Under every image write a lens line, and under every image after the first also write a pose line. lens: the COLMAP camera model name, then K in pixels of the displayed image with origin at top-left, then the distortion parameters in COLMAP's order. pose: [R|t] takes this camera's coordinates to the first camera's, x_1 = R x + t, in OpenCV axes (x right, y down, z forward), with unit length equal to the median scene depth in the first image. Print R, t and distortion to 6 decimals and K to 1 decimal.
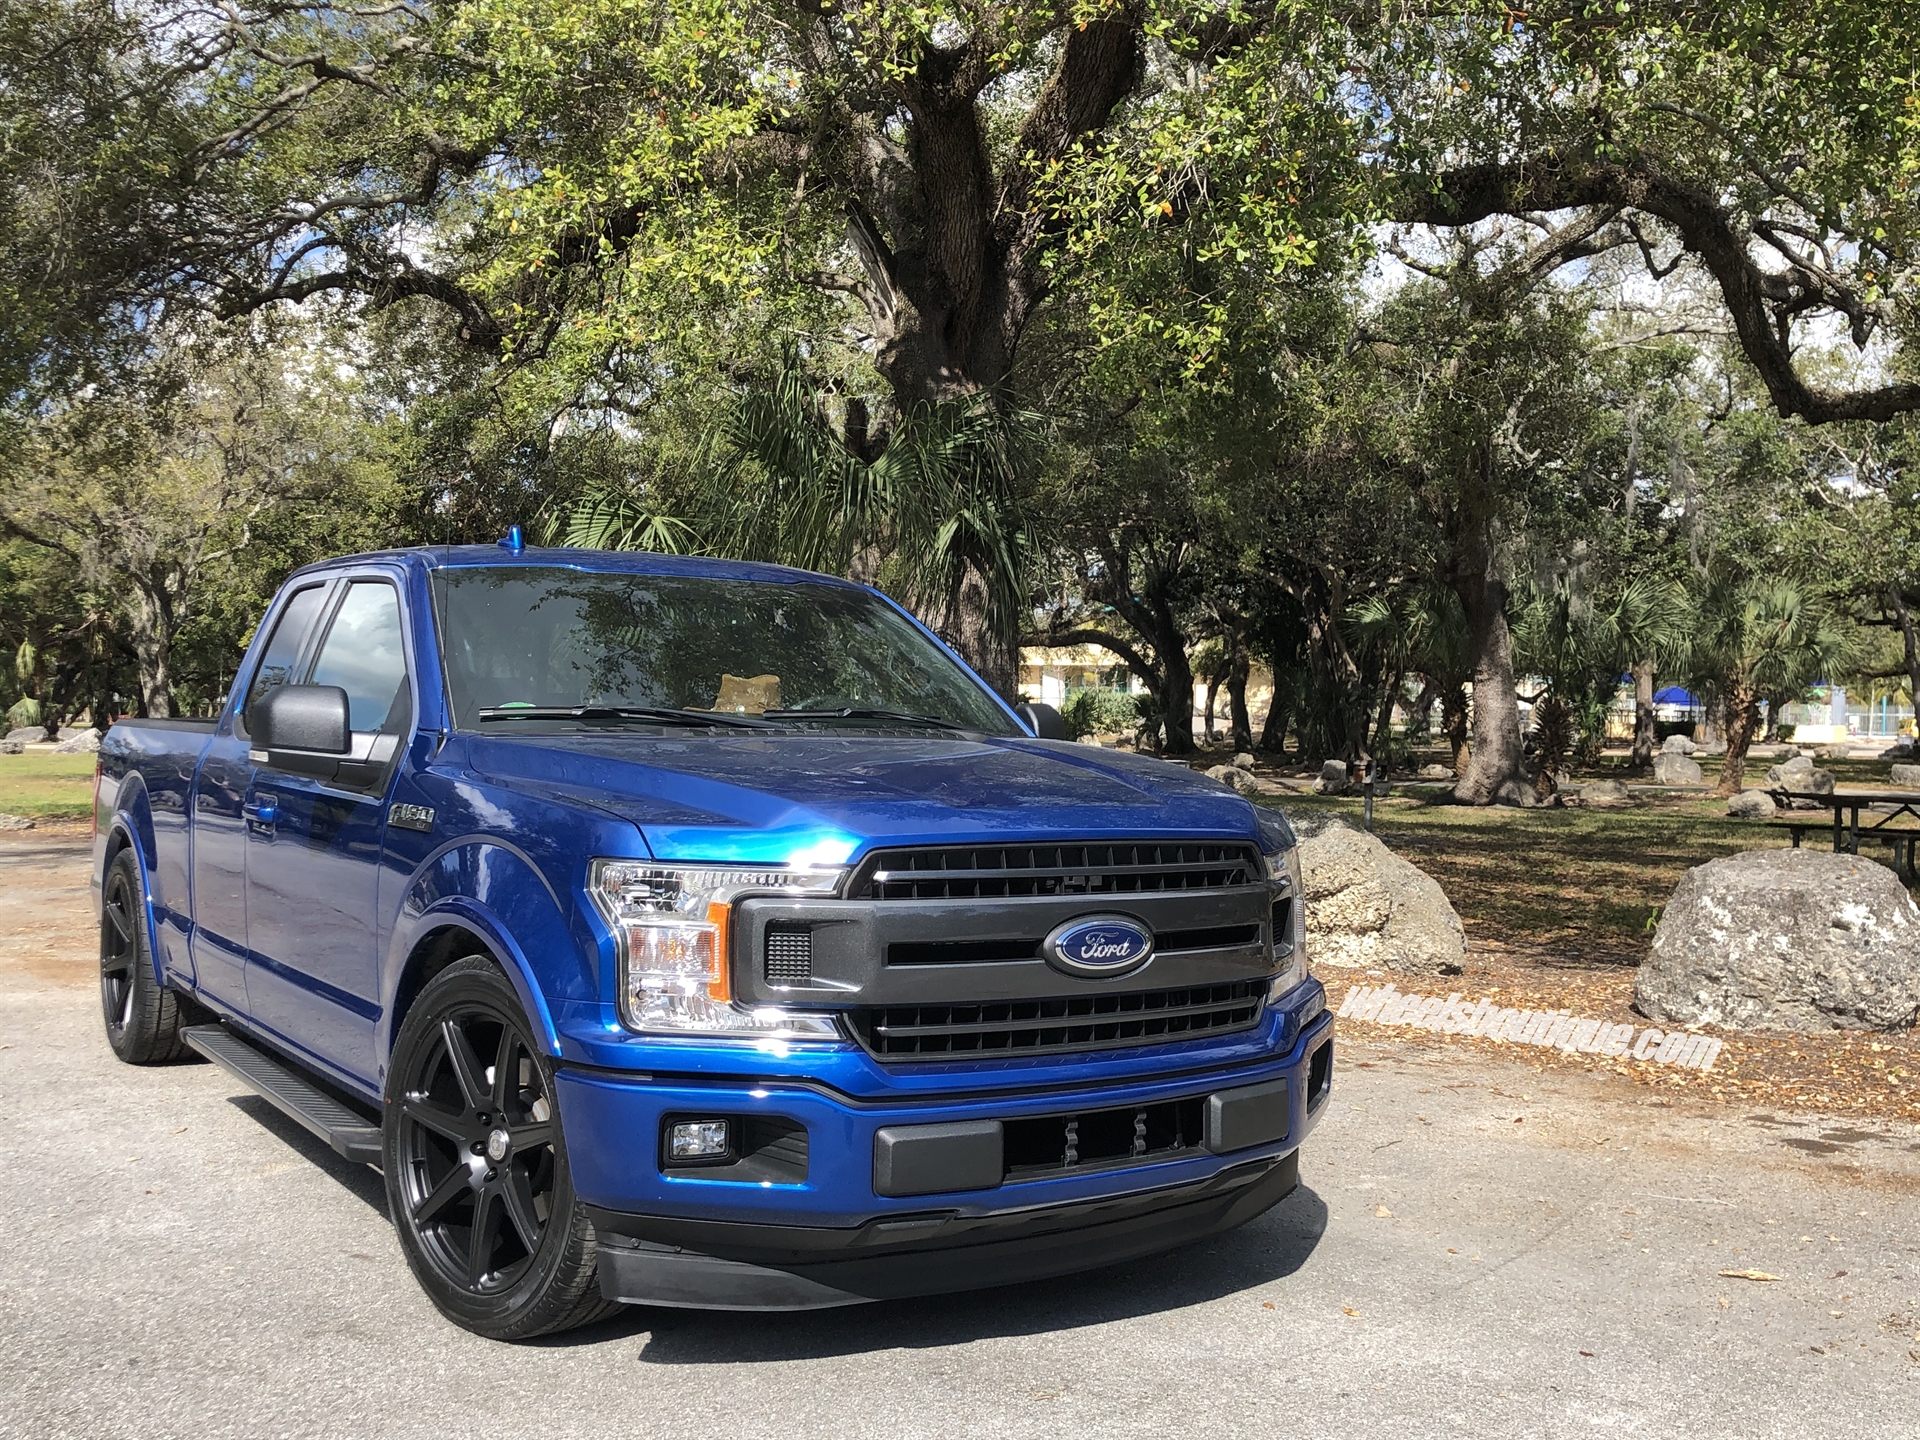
lens RADIAL K [[1930.8, 0, 958.8], [0, 1930.8, 718.2], [0, 0, 1]] dist [0.064004, -0.156854]
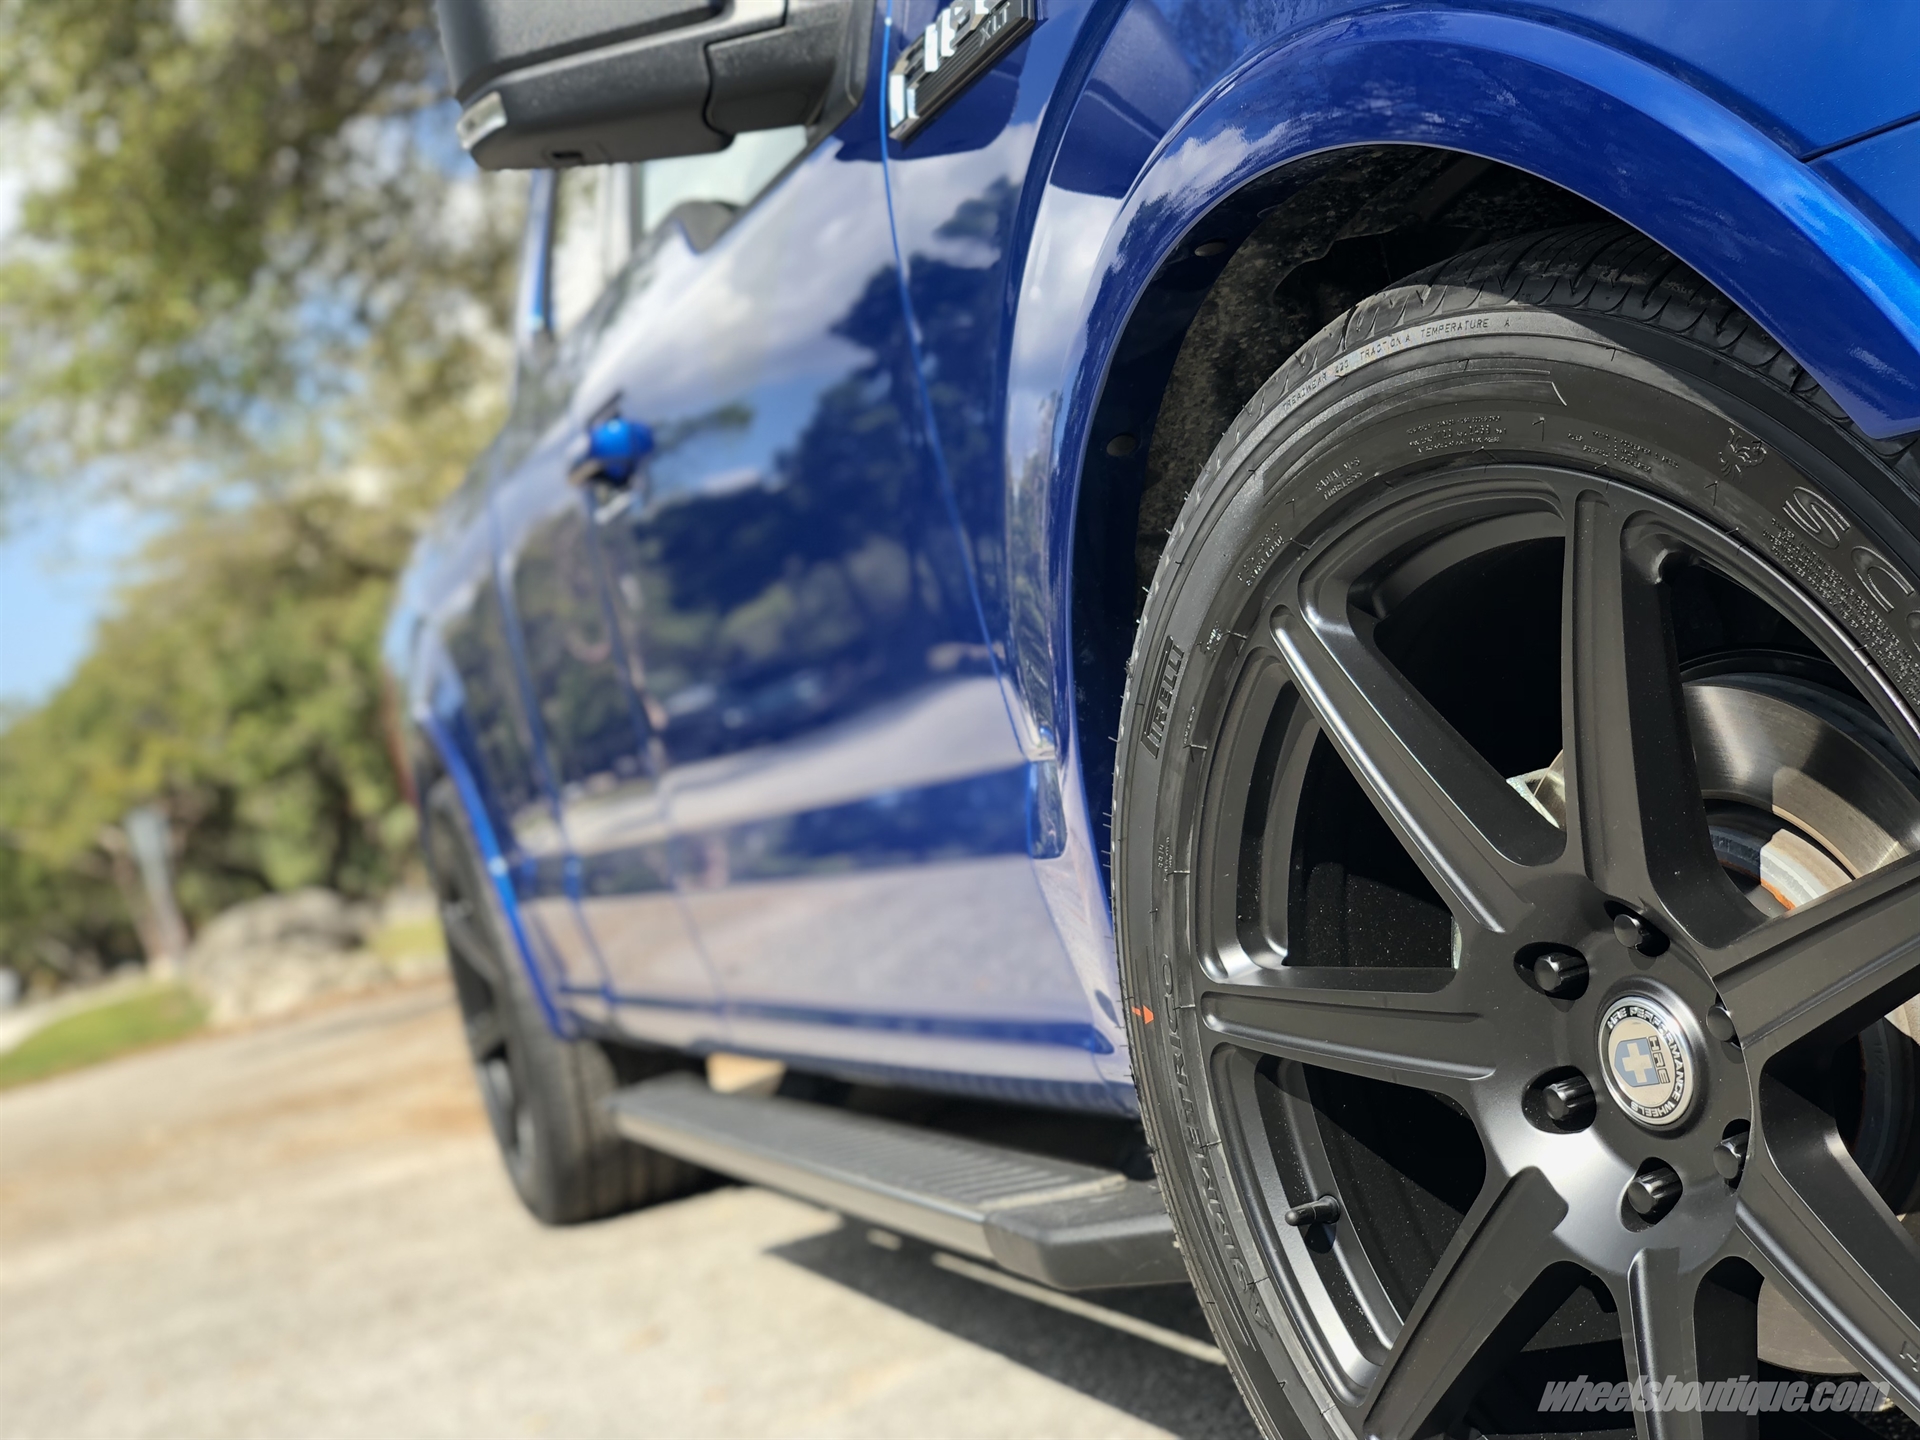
lens RADIAL K [[2873.6, 0, 924.9], [0, 2873.6, 672.7], [0, 0, 1]] dist [0.034733, 0.094595]
pose [[0.927111, -0.246462, -0.282350, -0.120418], [0.246363, 0.968492, -0.036446, 0.095765], [0.282437, -0.035772, 0.958619, 0.373461]]
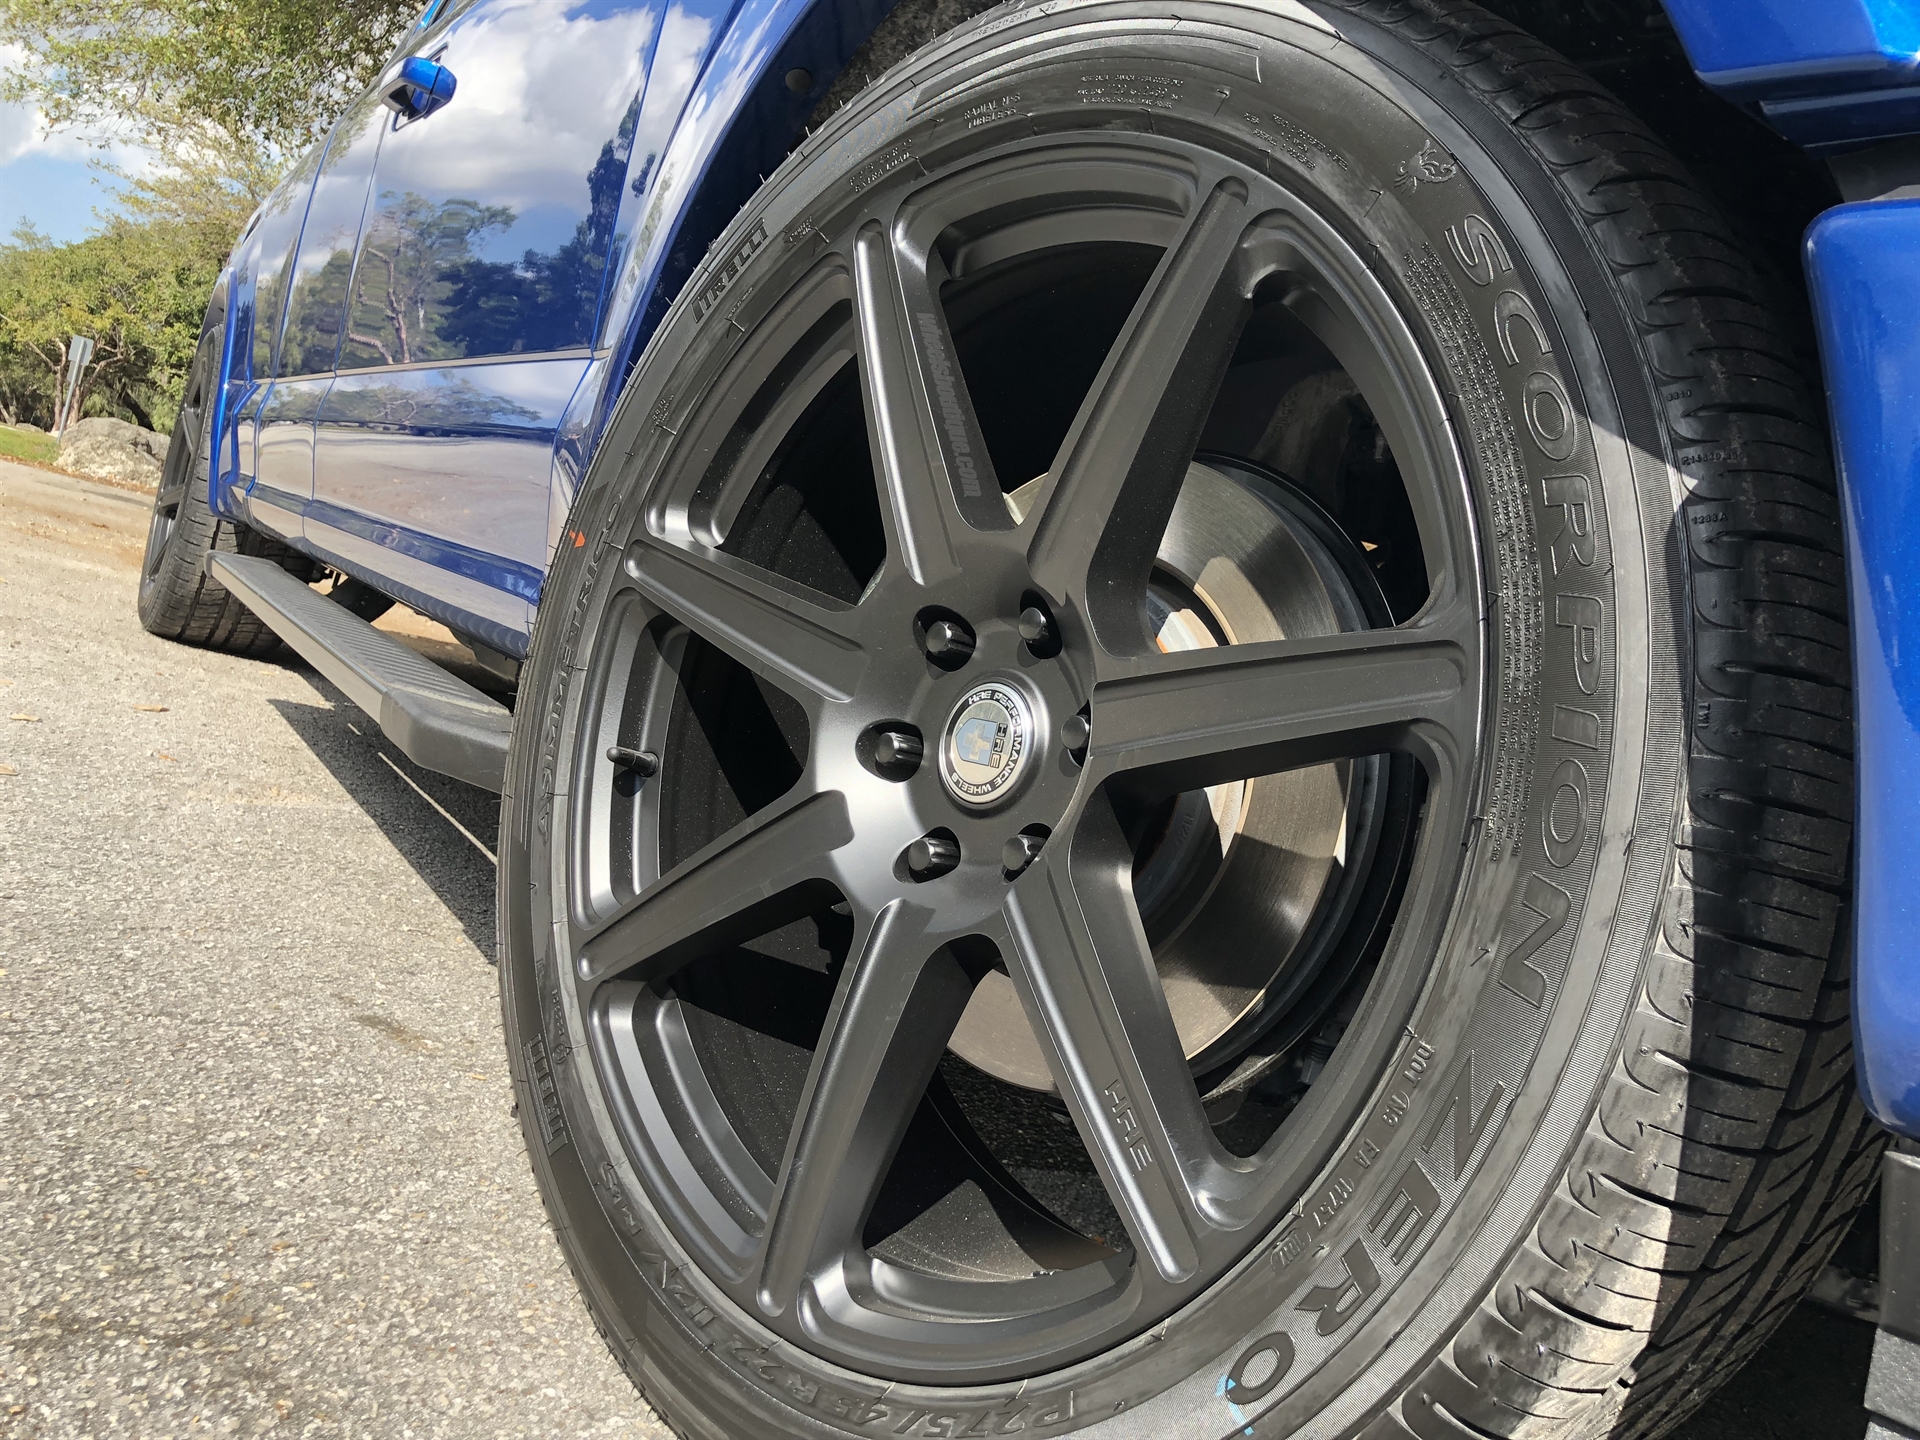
lens RADIAL K [[1584.7, 0, 972.7], [0, 1584.7, 712.4], [0, 0, 1]] dist [0.007246, 0.016360]
pose [[0.971776, 0.234818, -0.022621, -0.135829], [-0.234117, 0.971750, 0.029843, 0.121129], [0.028990, -0.023704, 0.999299, 0.461744]]
